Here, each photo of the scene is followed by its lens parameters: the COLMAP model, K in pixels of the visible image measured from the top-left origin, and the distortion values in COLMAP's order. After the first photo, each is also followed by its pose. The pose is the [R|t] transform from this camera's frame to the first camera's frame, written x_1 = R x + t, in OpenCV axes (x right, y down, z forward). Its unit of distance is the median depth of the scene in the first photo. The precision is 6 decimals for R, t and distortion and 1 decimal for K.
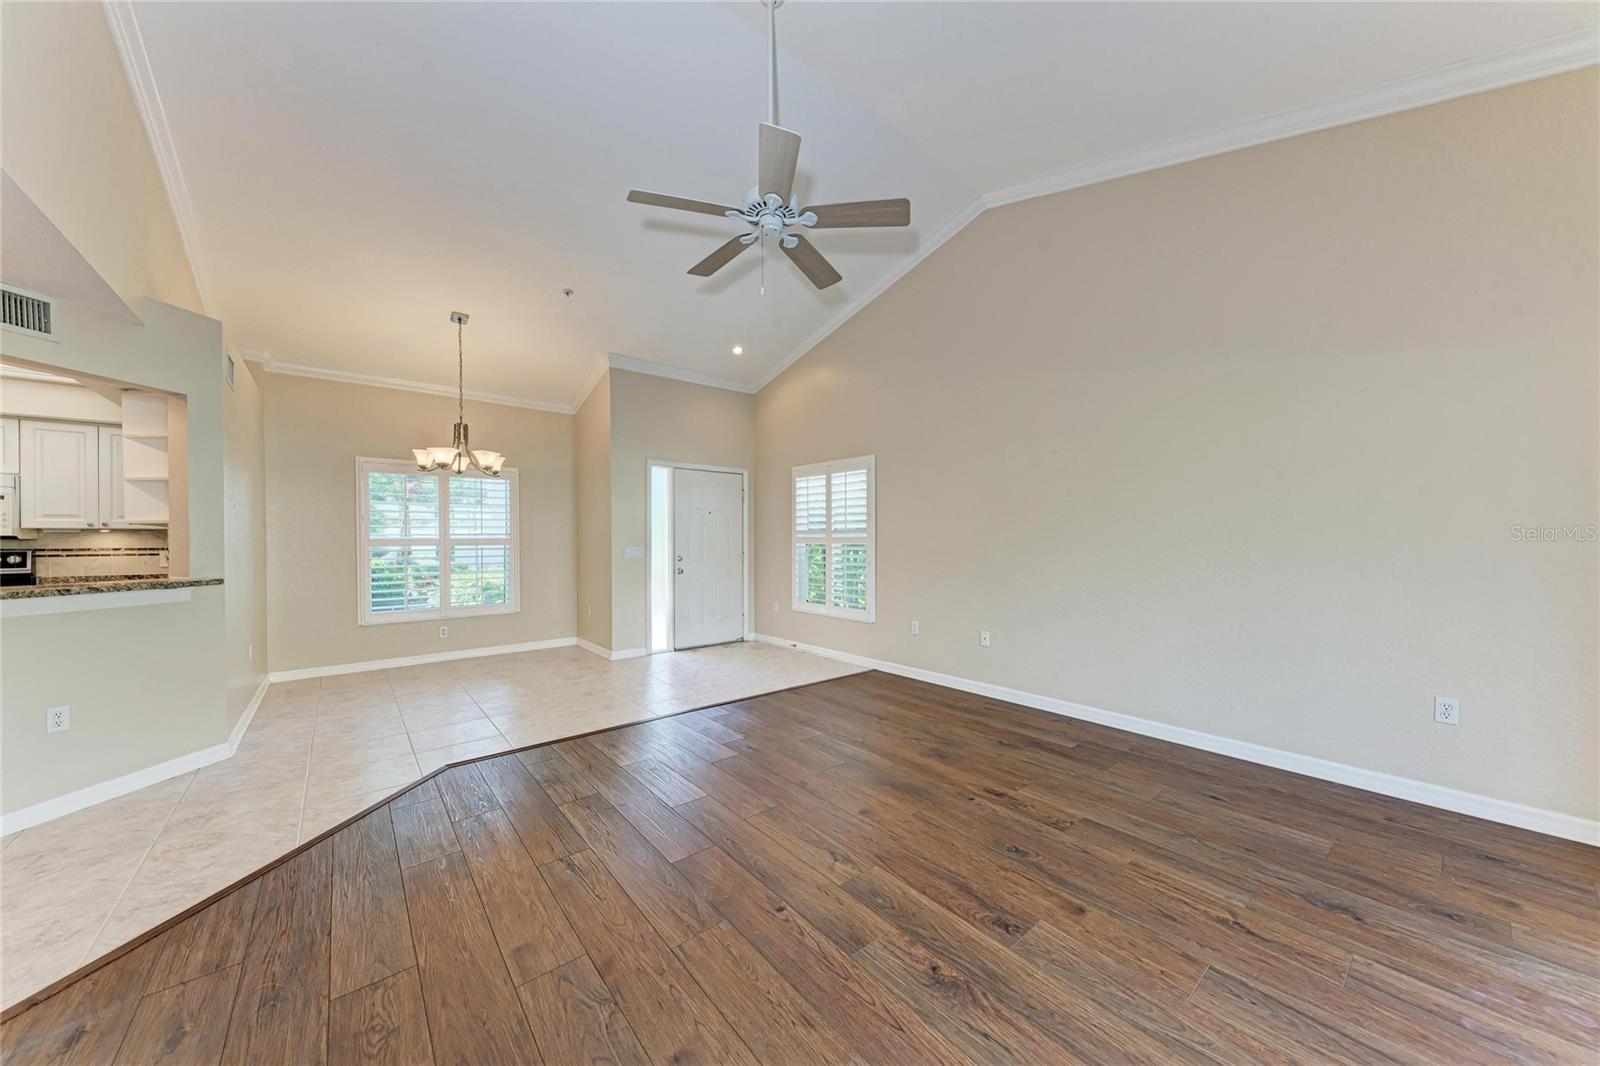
lens RADIAL K [[547.6, 0, 804.4], [0, 547.6, 541.4], [0, 0, 1]] dist [0.015899, -0.004255]
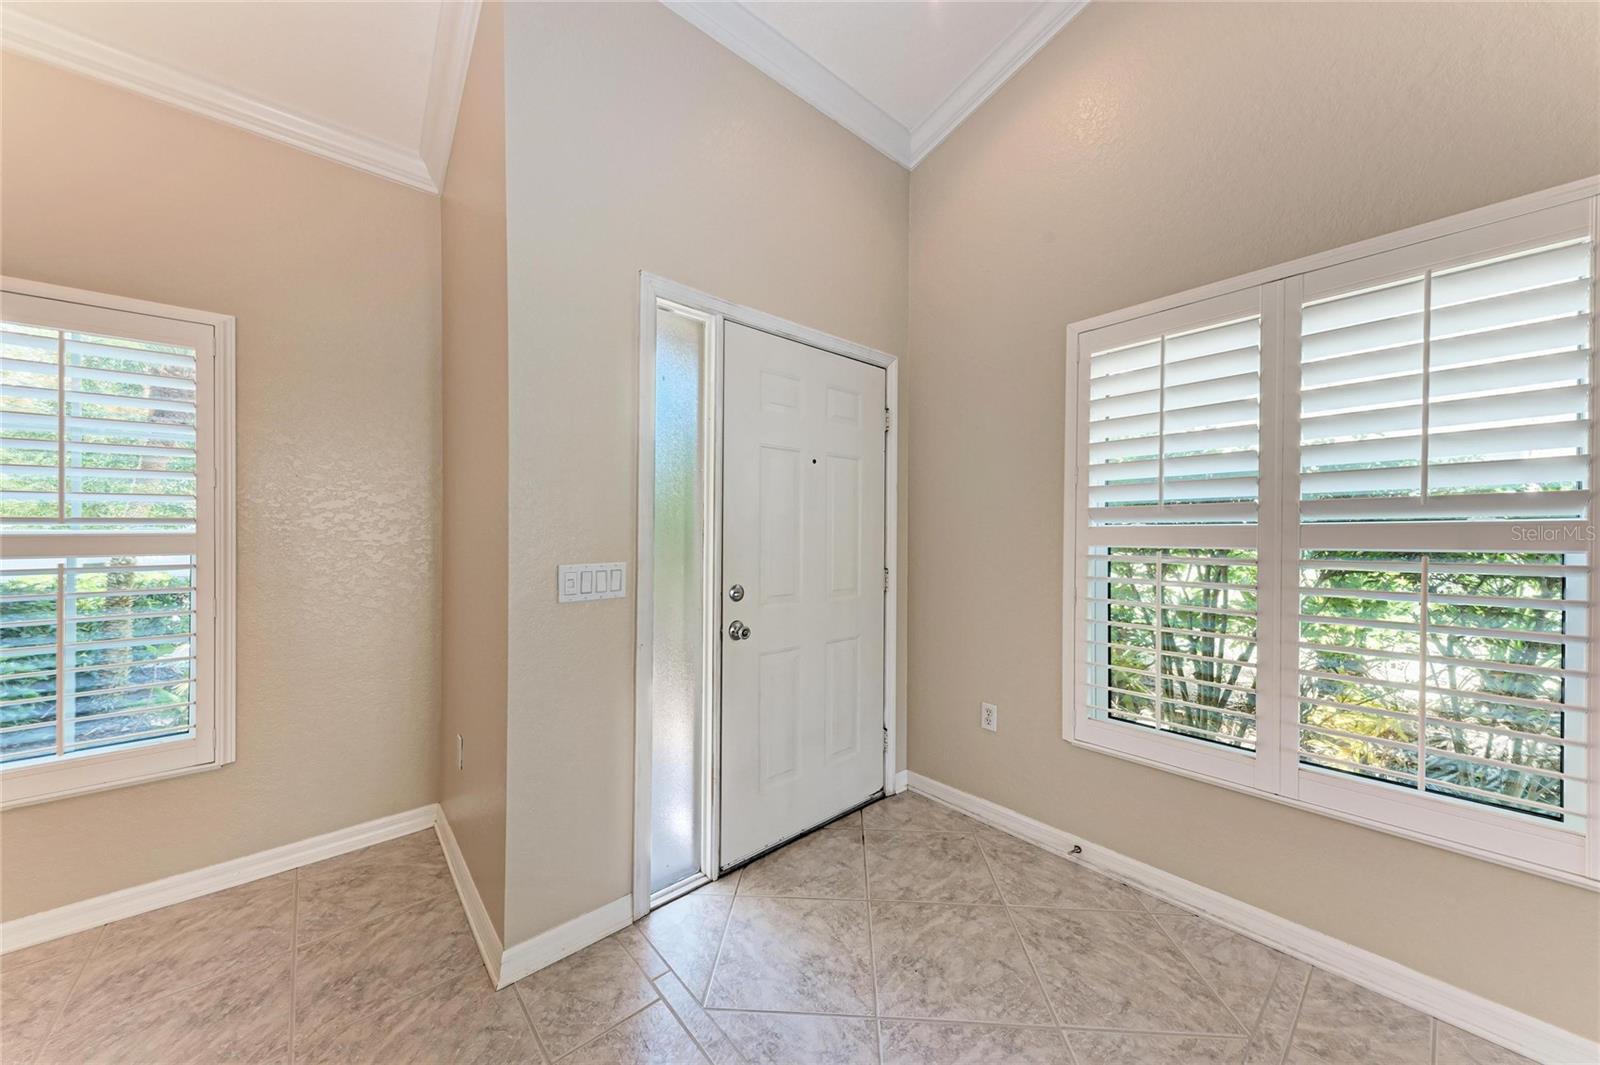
lens RADIAL K [[549.7, 0, 803.7], [0, 549.7, 539.6], [0, 0, 1]] dist [0.014526, -0.004595]
pose [[0.999771, -0.000198, 0.021411, -0.298716], [0.000162, 0.999999, 0.001678, -0.002675], [-0.021411, -0.001674, 0.999769, 1.027131]]
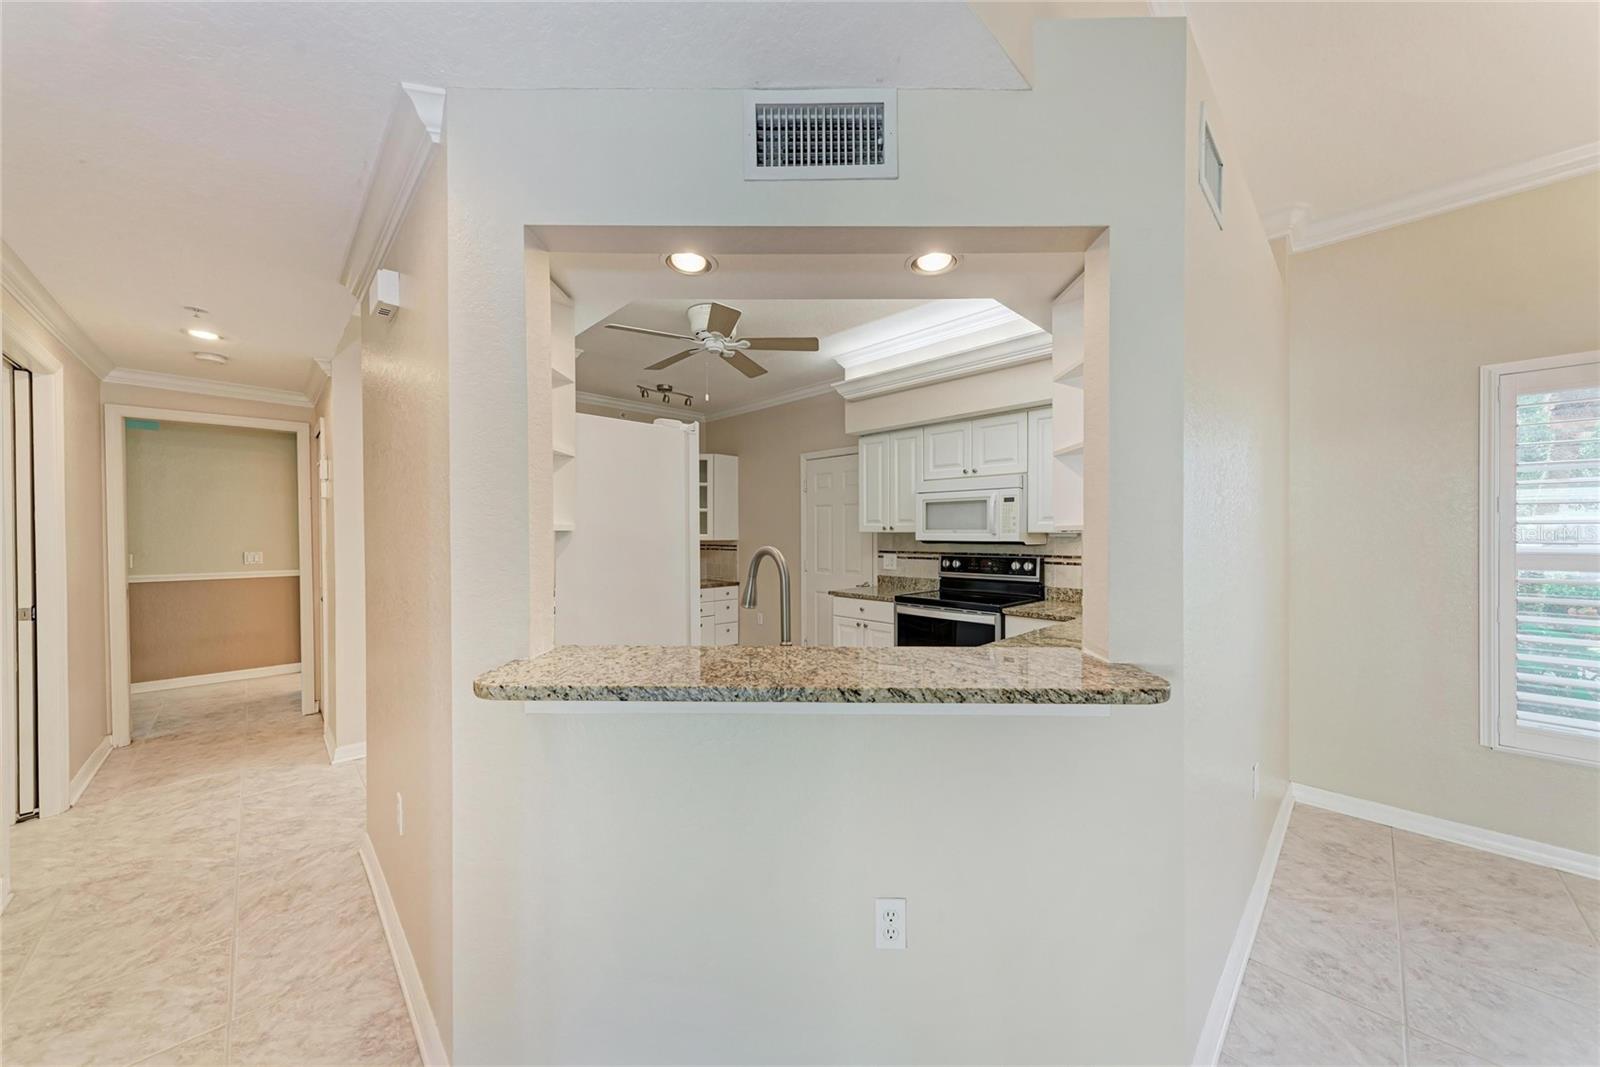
lens RADIAL K [[551.7, 0, 812.2], [0, 551.7, 536.8], [0, 0, 1]] dist [0.012747, -0.000030]
pose [[0.086954, 0.010713, -0.996155, -0.532767], [-0.003614, 0.999939, 0.010438, -0.024593], [0.996206, 0.002692, 0.086987, 0.555496]]
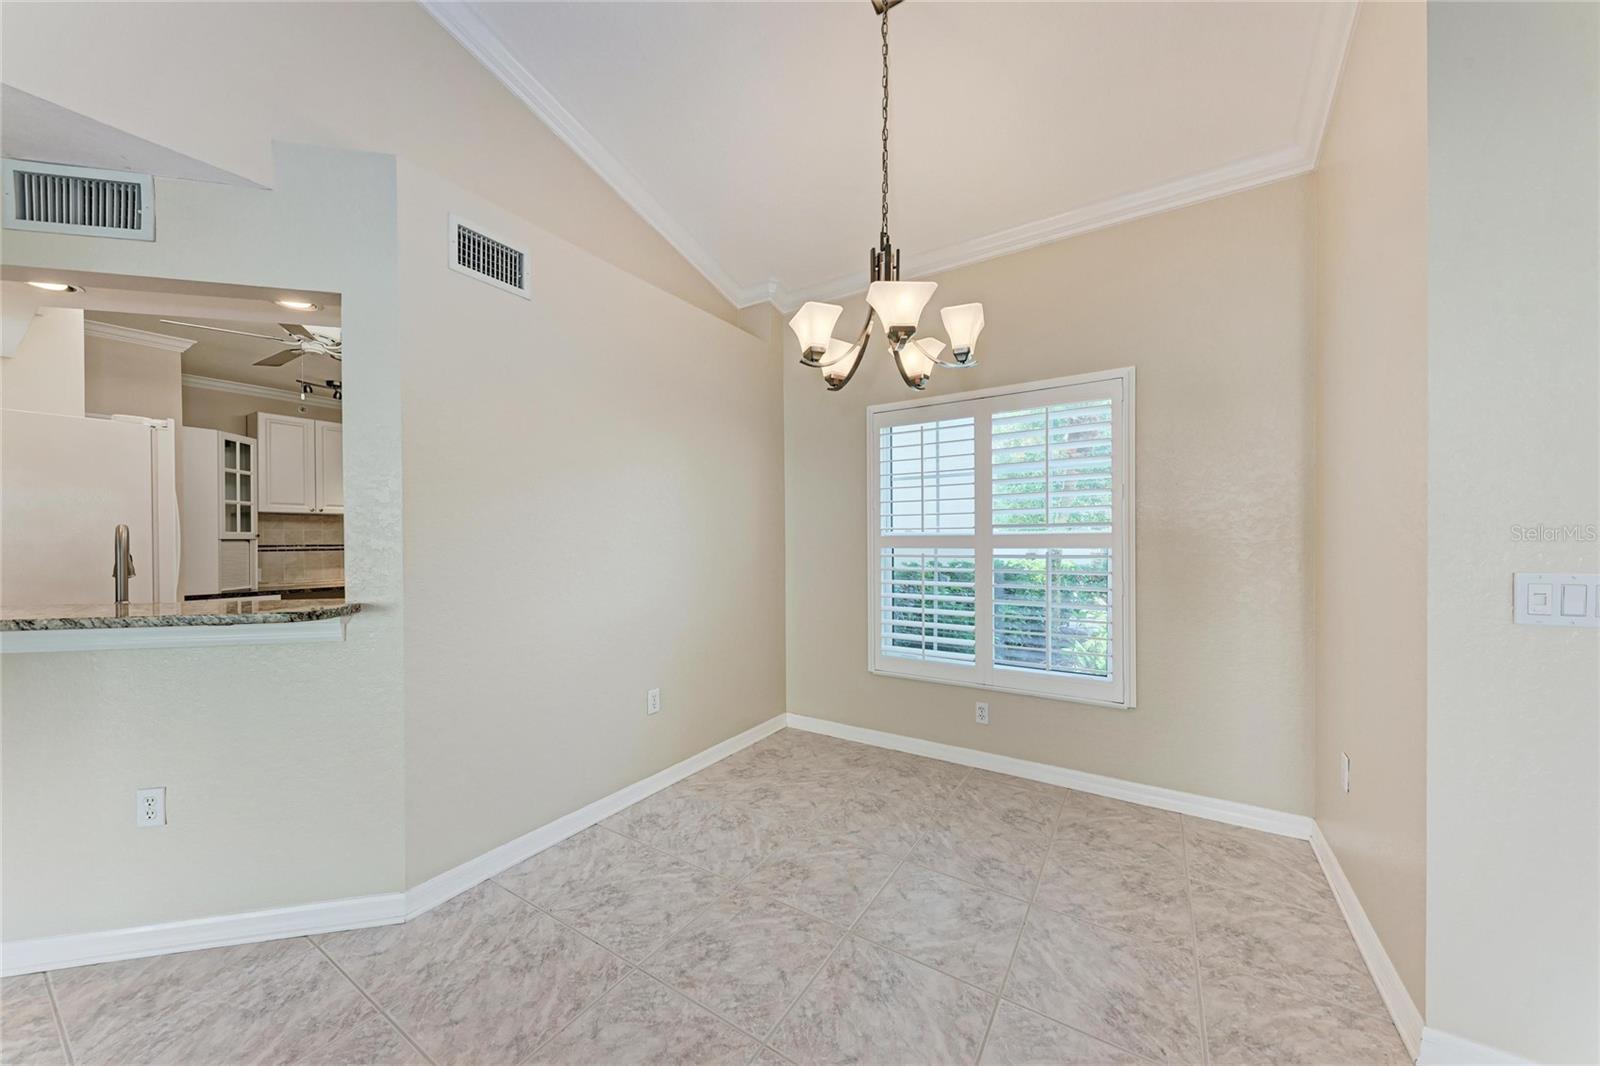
lens RADIAL K [[549.7, 0, 803.7], [0, 549.7, 540.1], [0, 0, 1]] dist [0.014526, -0.004595]
pose [[0.298014, 0.006065, -0.954542, -0.298640], [0.000086, 0.999980, 0.006381, -0.003268], [0.954562, -0.001984, 0.298007, 0.973968]]
